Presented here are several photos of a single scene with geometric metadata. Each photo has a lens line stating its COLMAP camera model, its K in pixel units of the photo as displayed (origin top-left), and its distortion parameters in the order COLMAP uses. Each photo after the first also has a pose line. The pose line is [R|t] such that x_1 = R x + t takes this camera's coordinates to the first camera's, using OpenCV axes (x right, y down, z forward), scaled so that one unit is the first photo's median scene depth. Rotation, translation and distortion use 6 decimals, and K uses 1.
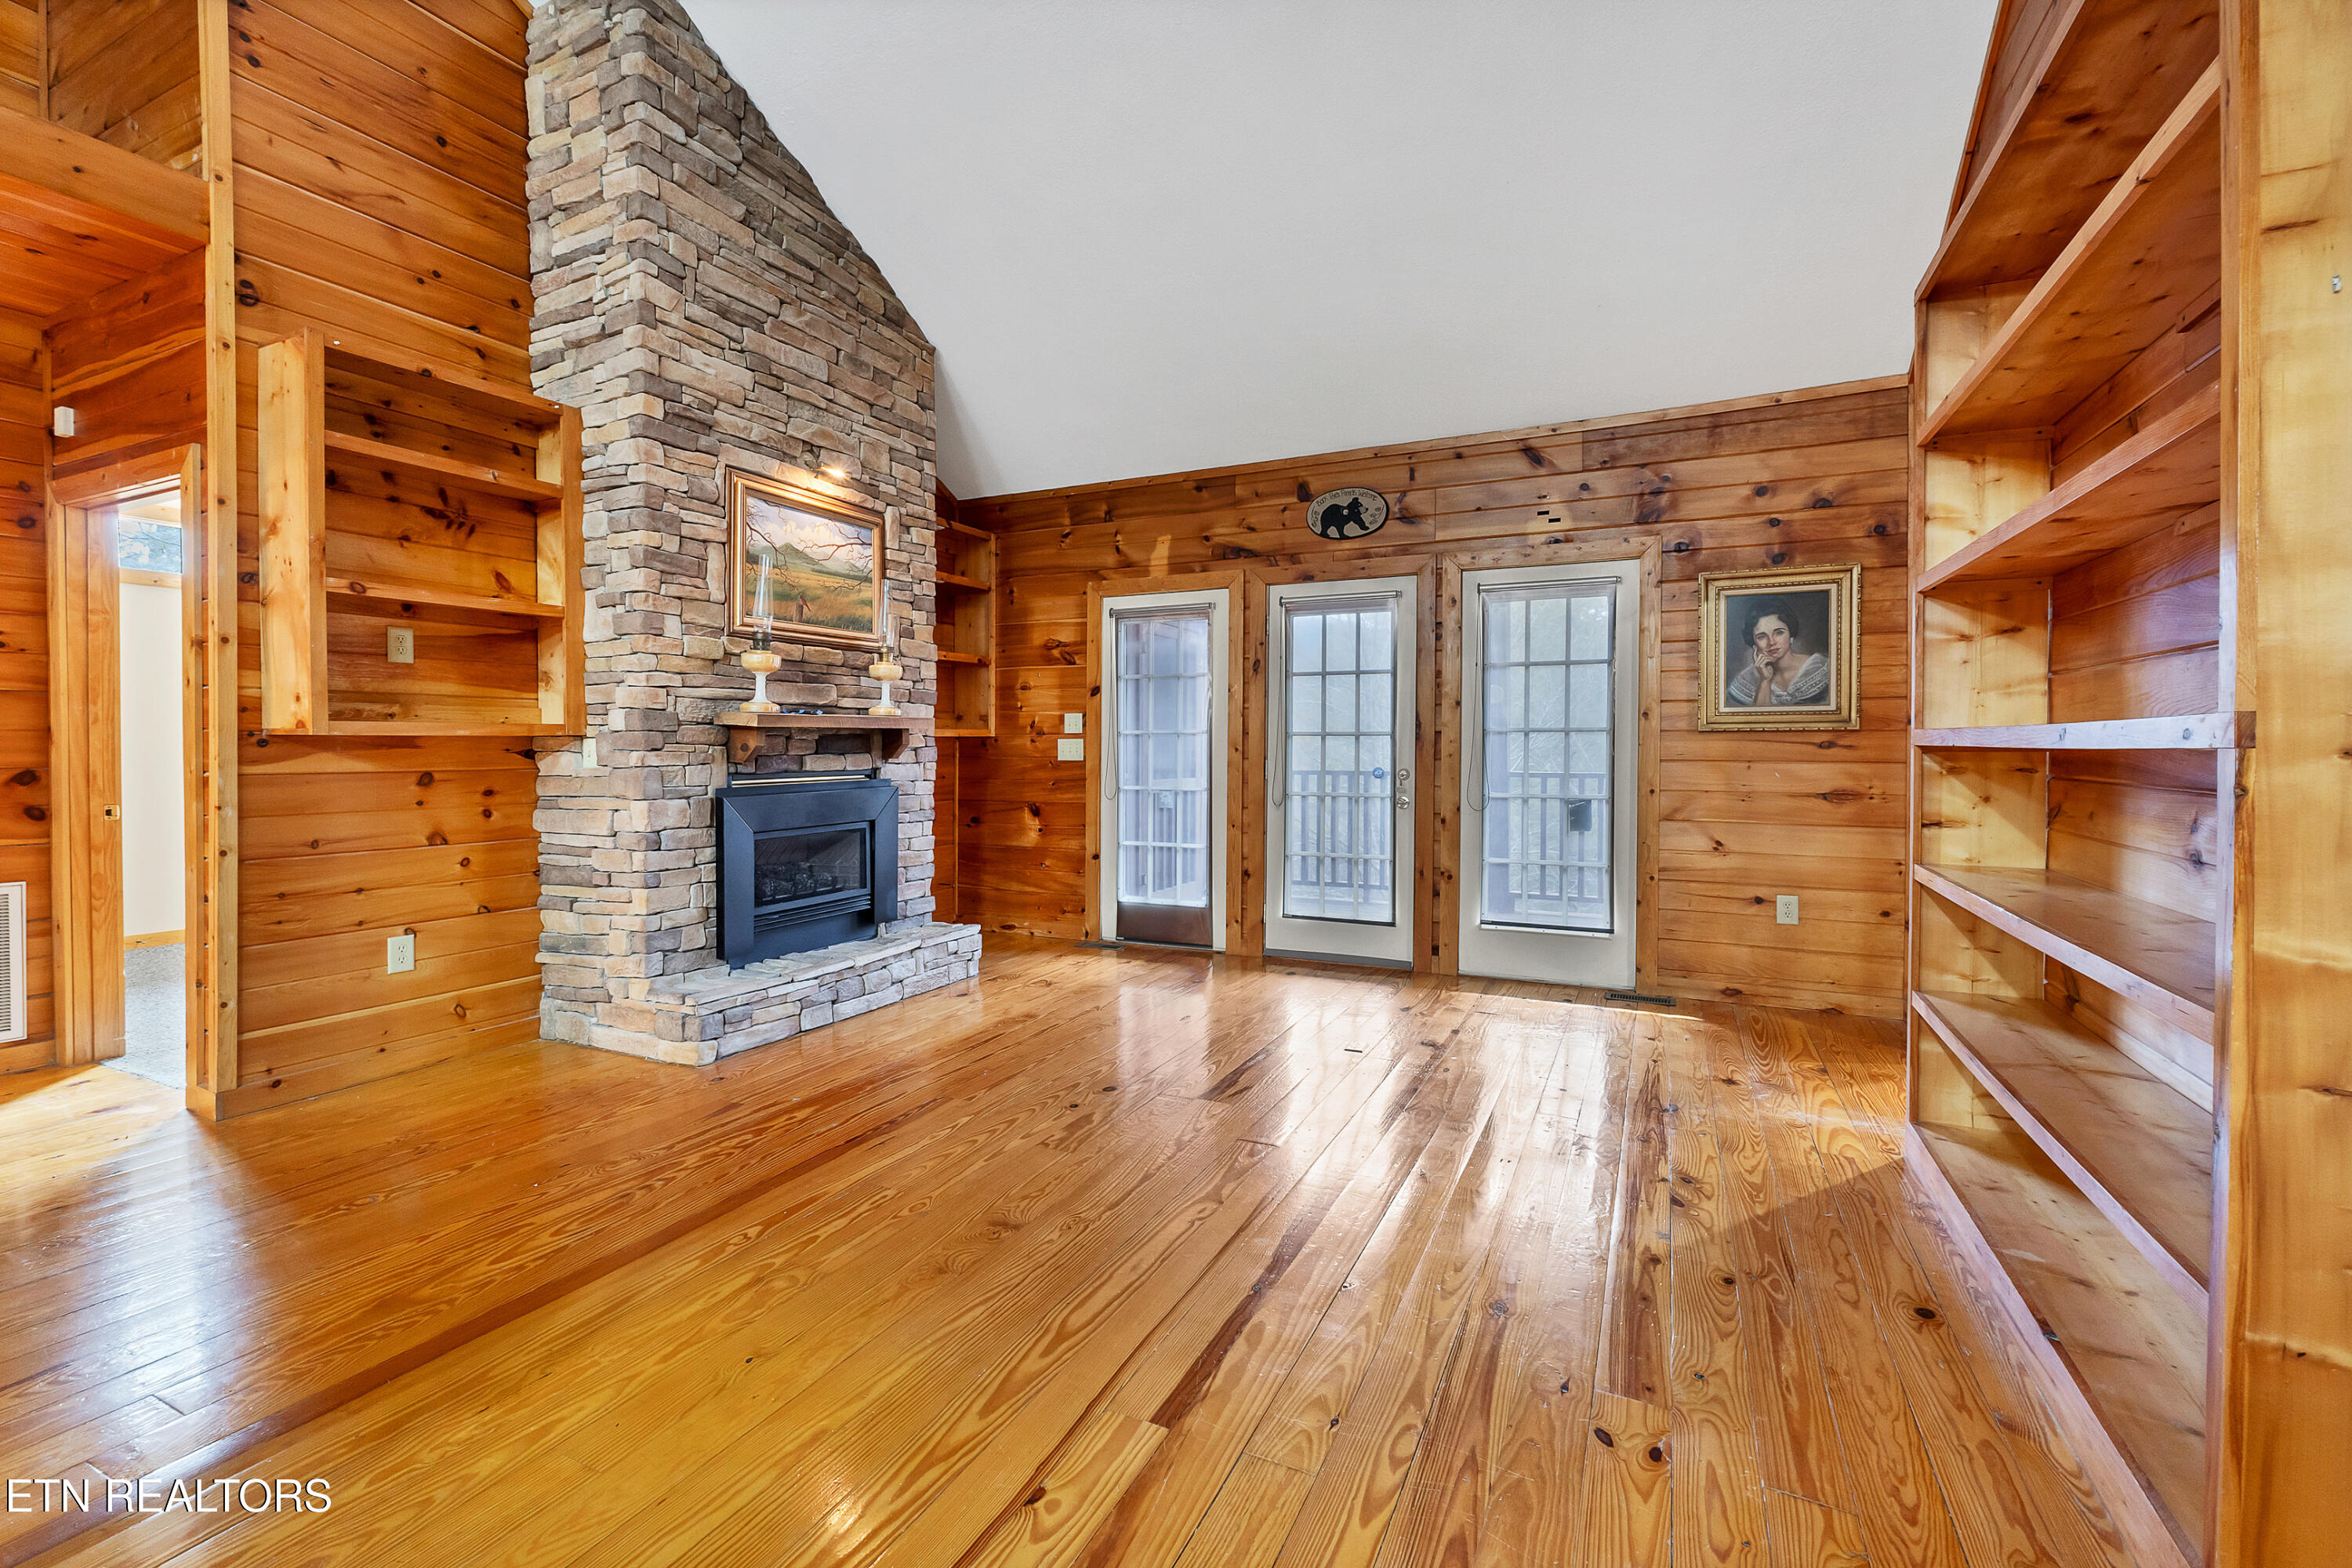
lens RADIAL K [[1020.0, 0, 1185.1], [0, 1020.0, 770.8], [0, 0, 1]] dist [-0.010260, 0.000370]
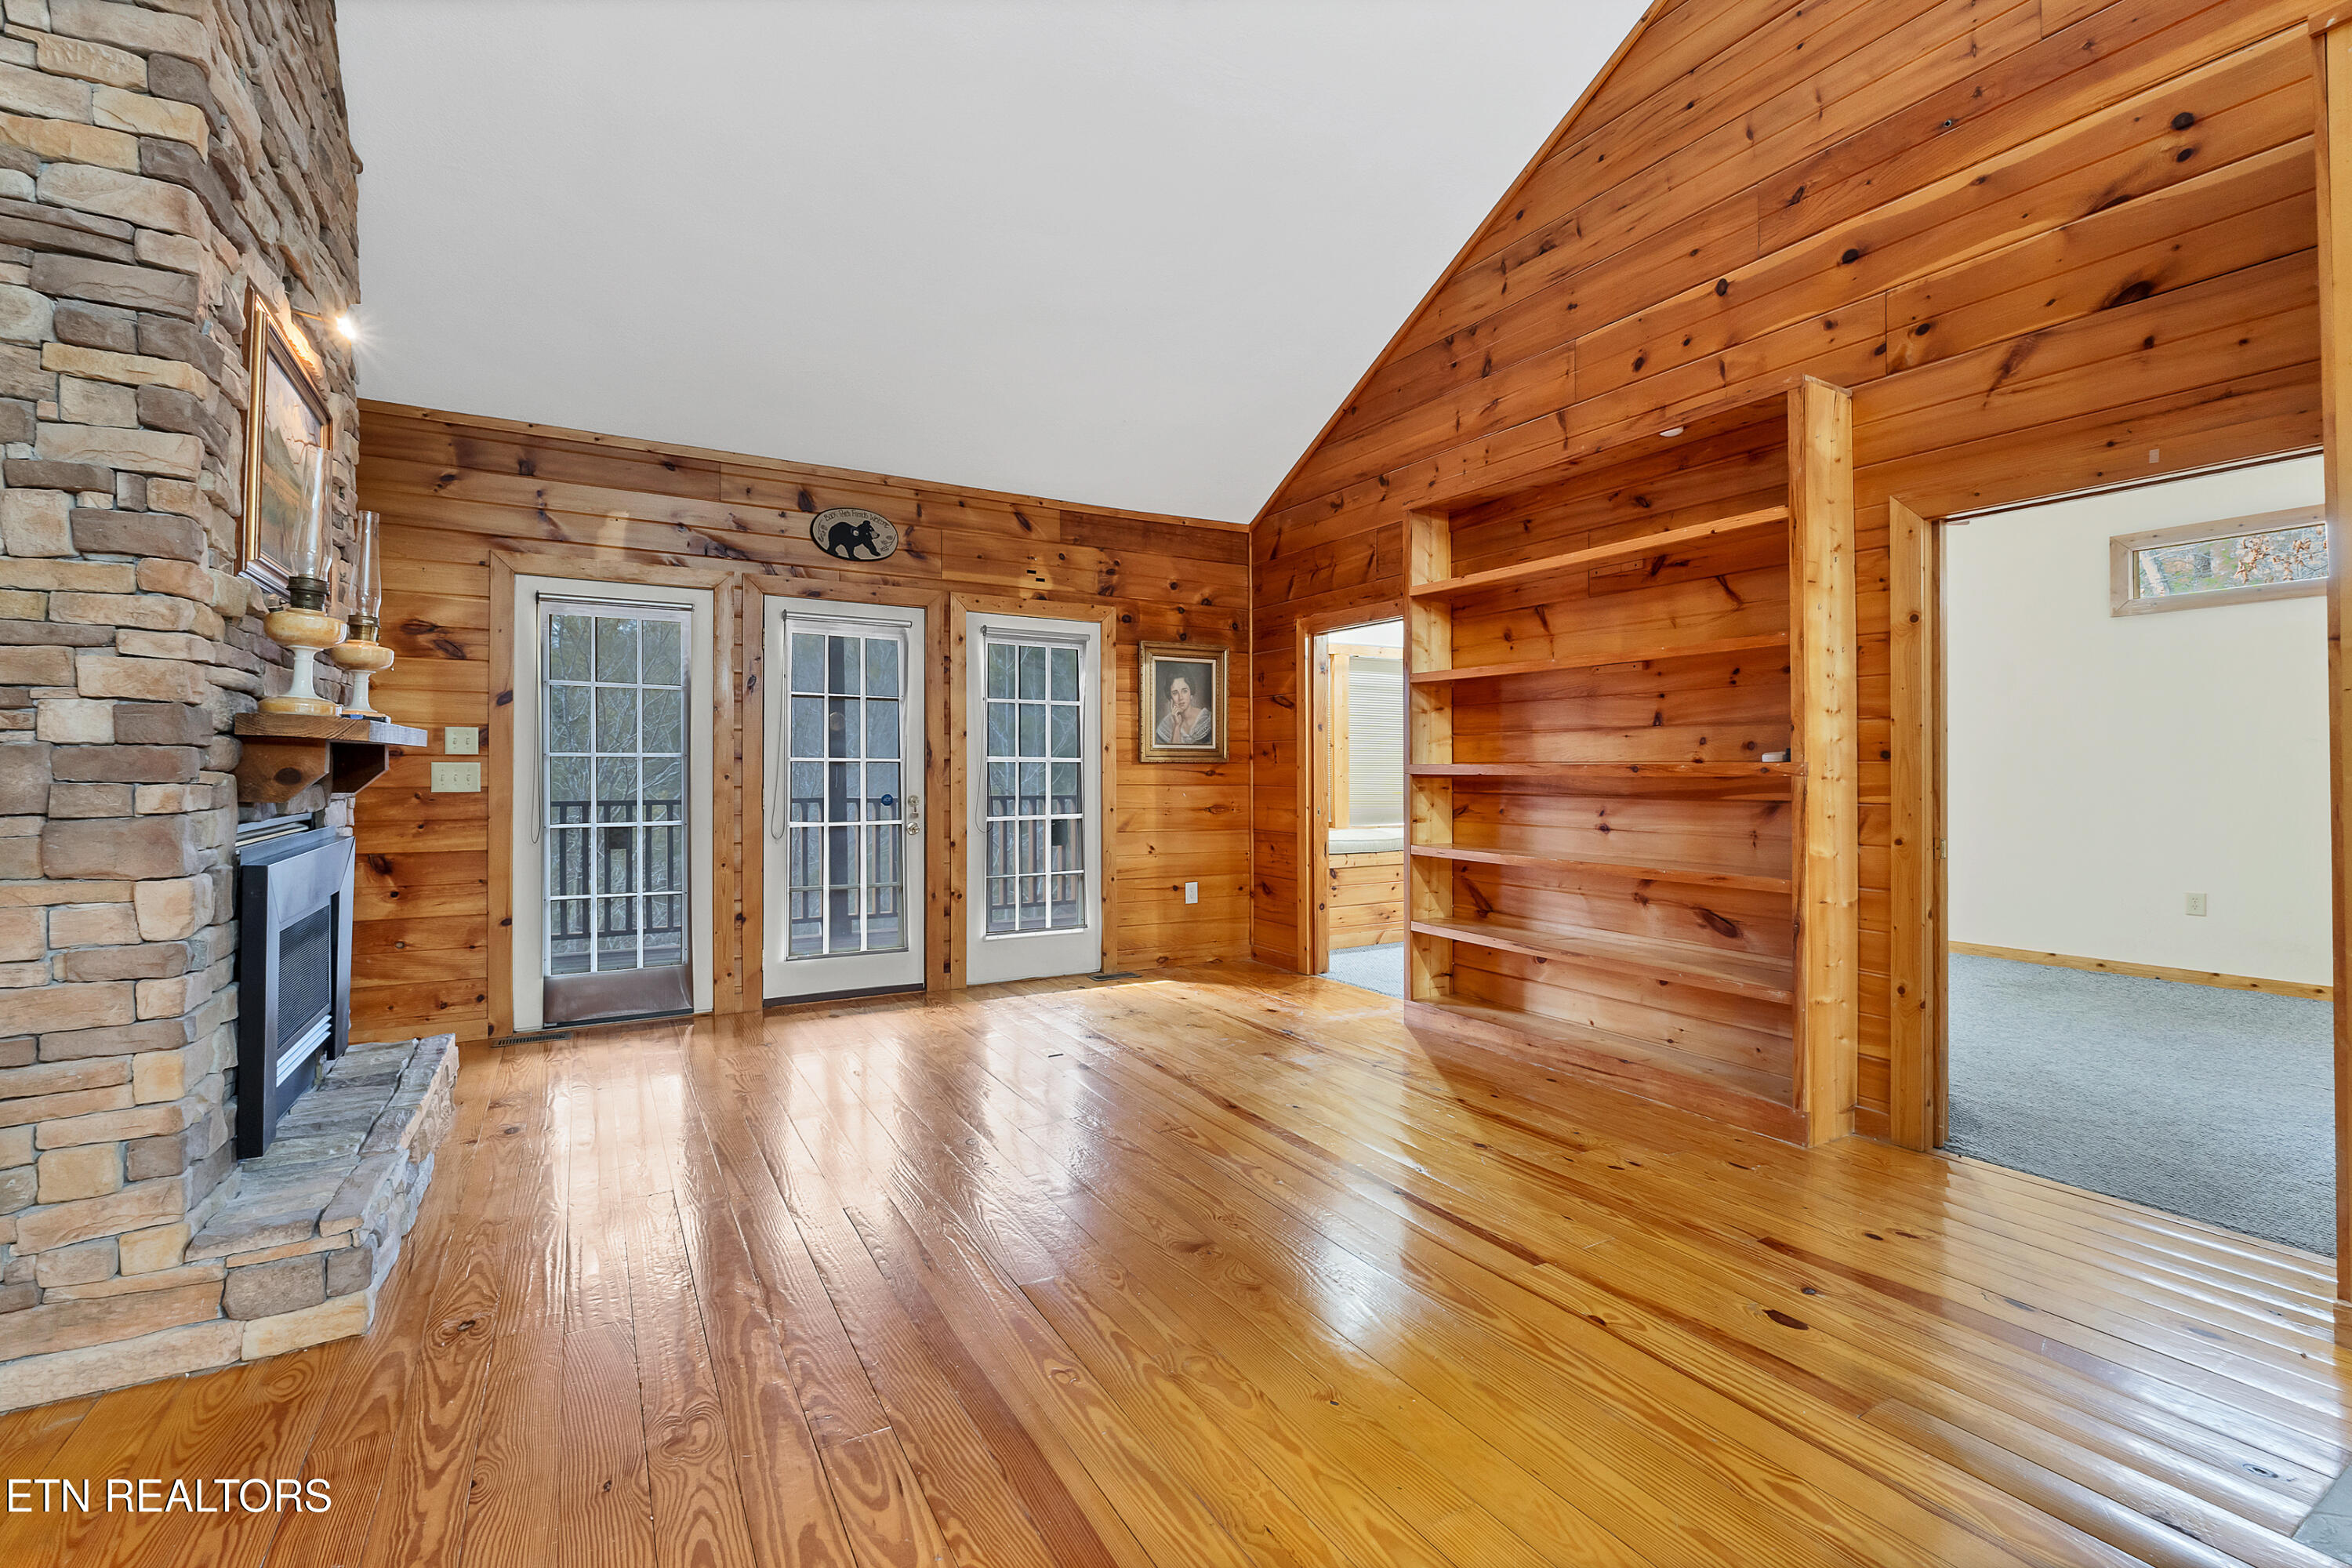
lens RADIAL K [[1020.0, 0, 1185.1], [0, 1020.0, 770.8], [0, 0, 1]] dist [-0.010260, 0.000370]
pose [[0.557285, 0.002871, 0.830316, -0.531201], [0.016699, 0.999753, -0.014664, -0.007621], [-0.830153, 0.022037, 0.557100, 0.223174]]
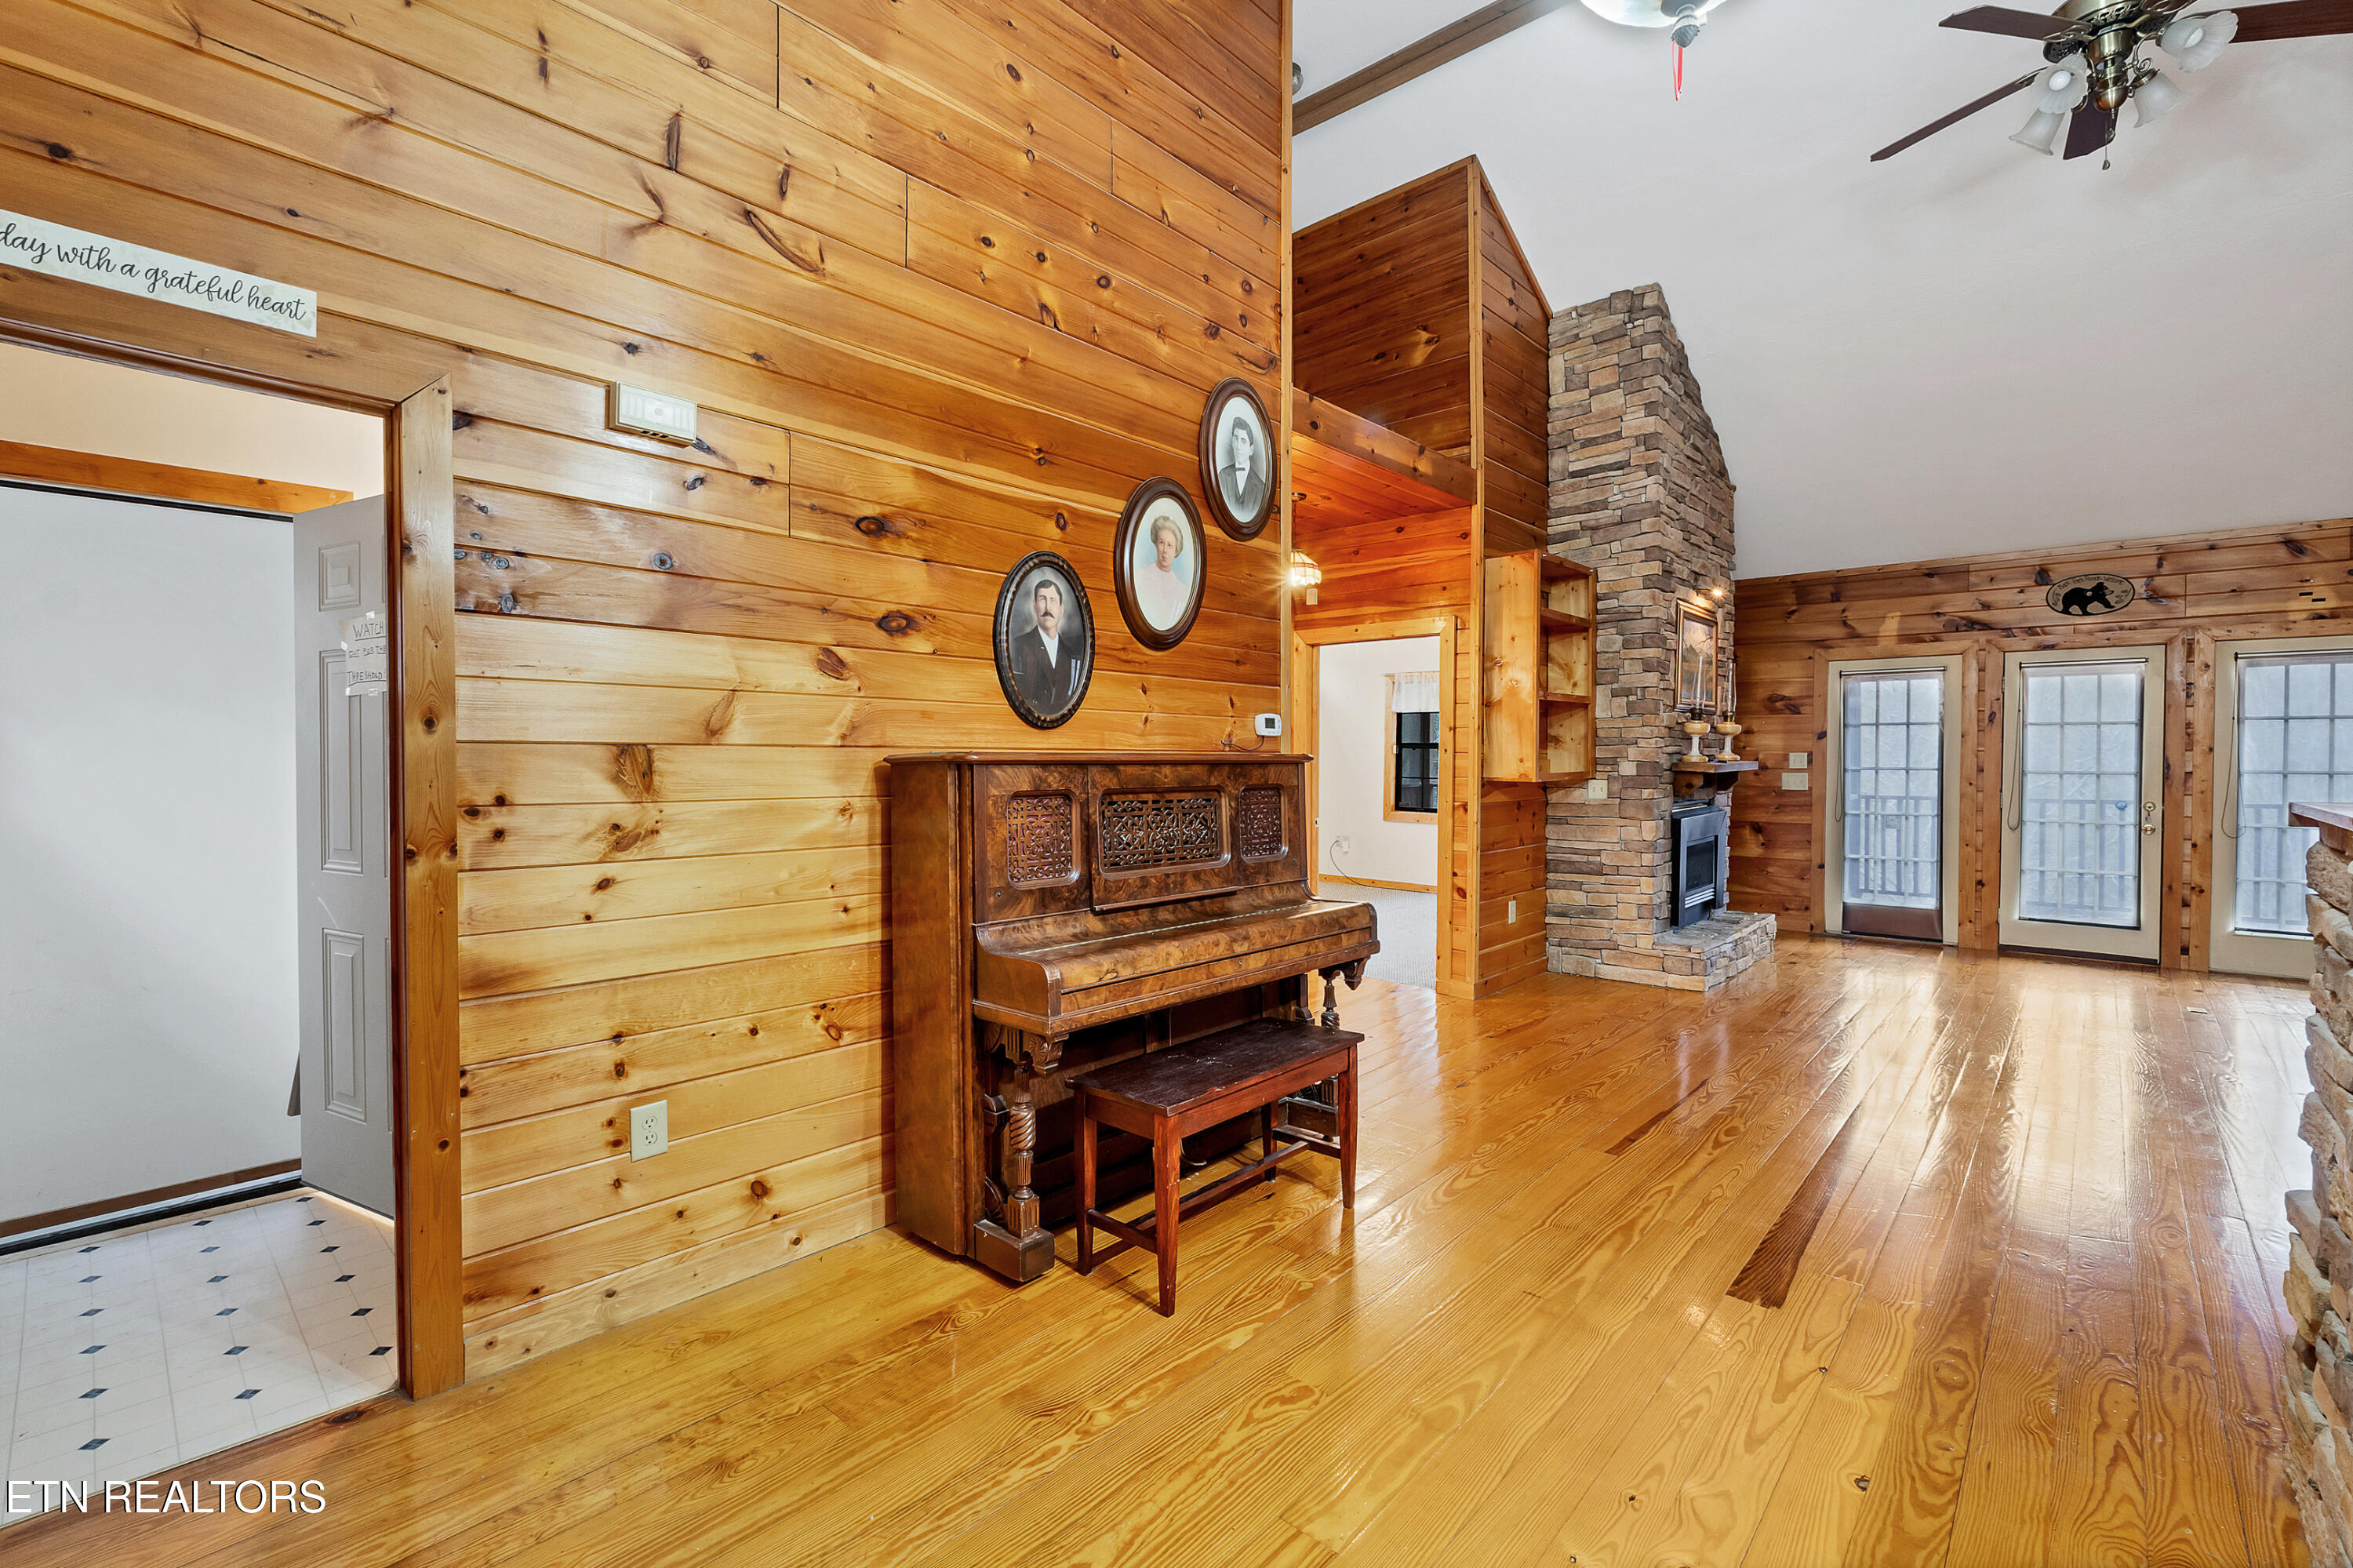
lens RADIAL K [[1035.8, 0, 1174.3], [0, 1035.8, 774.1], [0, 0, 1]] dist [-0.011071, -0.000369]
pose [[0.958729, 0.006264, -0.284253, -0.618883], [-0.007424, 0.999968, -0.003004, -0.025244], [0.284225, 0.004990, 0.958745, -0.574006]]
